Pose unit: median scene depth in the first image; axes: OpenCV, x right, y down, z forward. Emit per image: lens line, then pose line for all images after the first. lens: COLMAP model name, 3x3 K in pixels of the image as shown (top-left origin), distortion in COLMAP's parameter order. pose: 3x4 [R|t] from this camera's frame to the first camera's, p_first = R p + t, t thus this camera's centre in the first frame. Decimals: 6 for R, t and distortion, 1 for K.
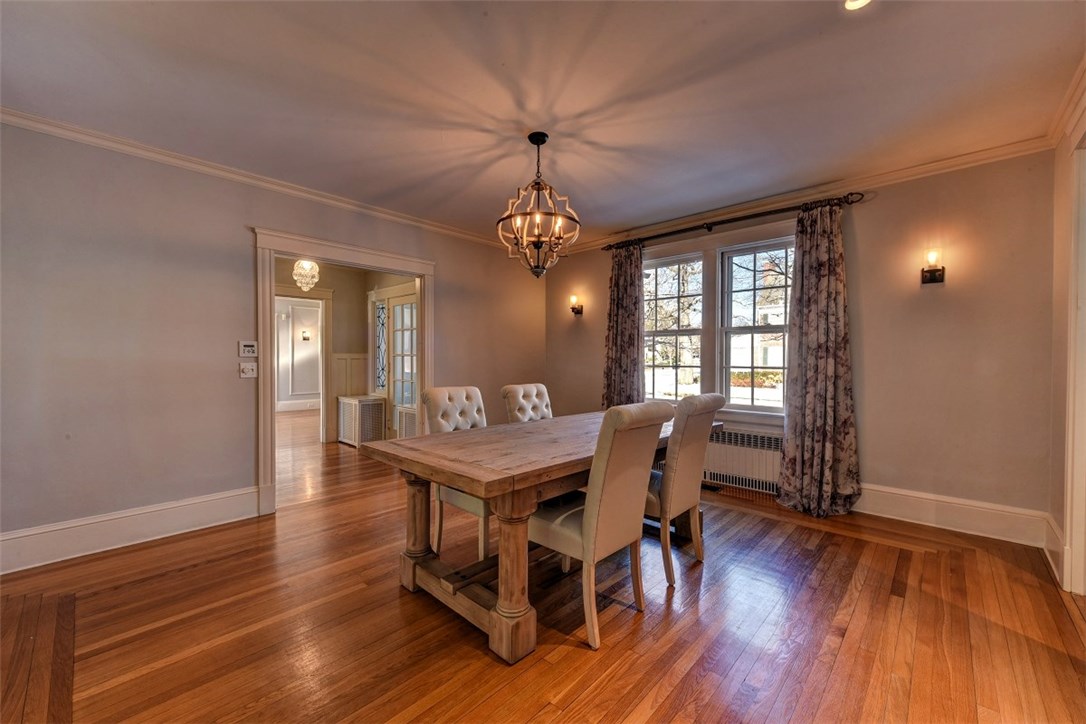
lens RADIAL K [[436.7, 0, 533.5], [0, 436.7, 365.7], [0, 0, 1]] dist [0.008028, 0.000002]
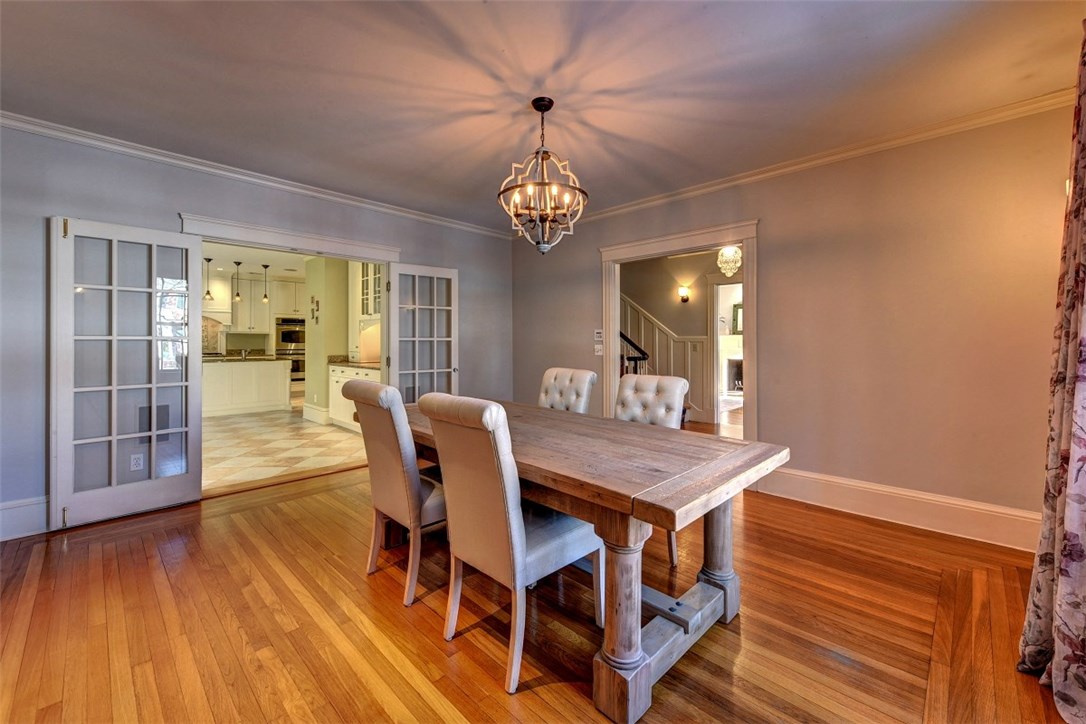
lens RADIAL K [[441.5, 0, 543.7], [0, 441.5, 354.4], [0, 0, 1]] dist [0.012209, -0.000110]
pose [[-0.021520, 0.030304, -0.999309, 0.918498], [-0.013201, 0.999445, 0.030592, -0.018420], [0.999681, 0.013850, -0.021108, 0.980290]]
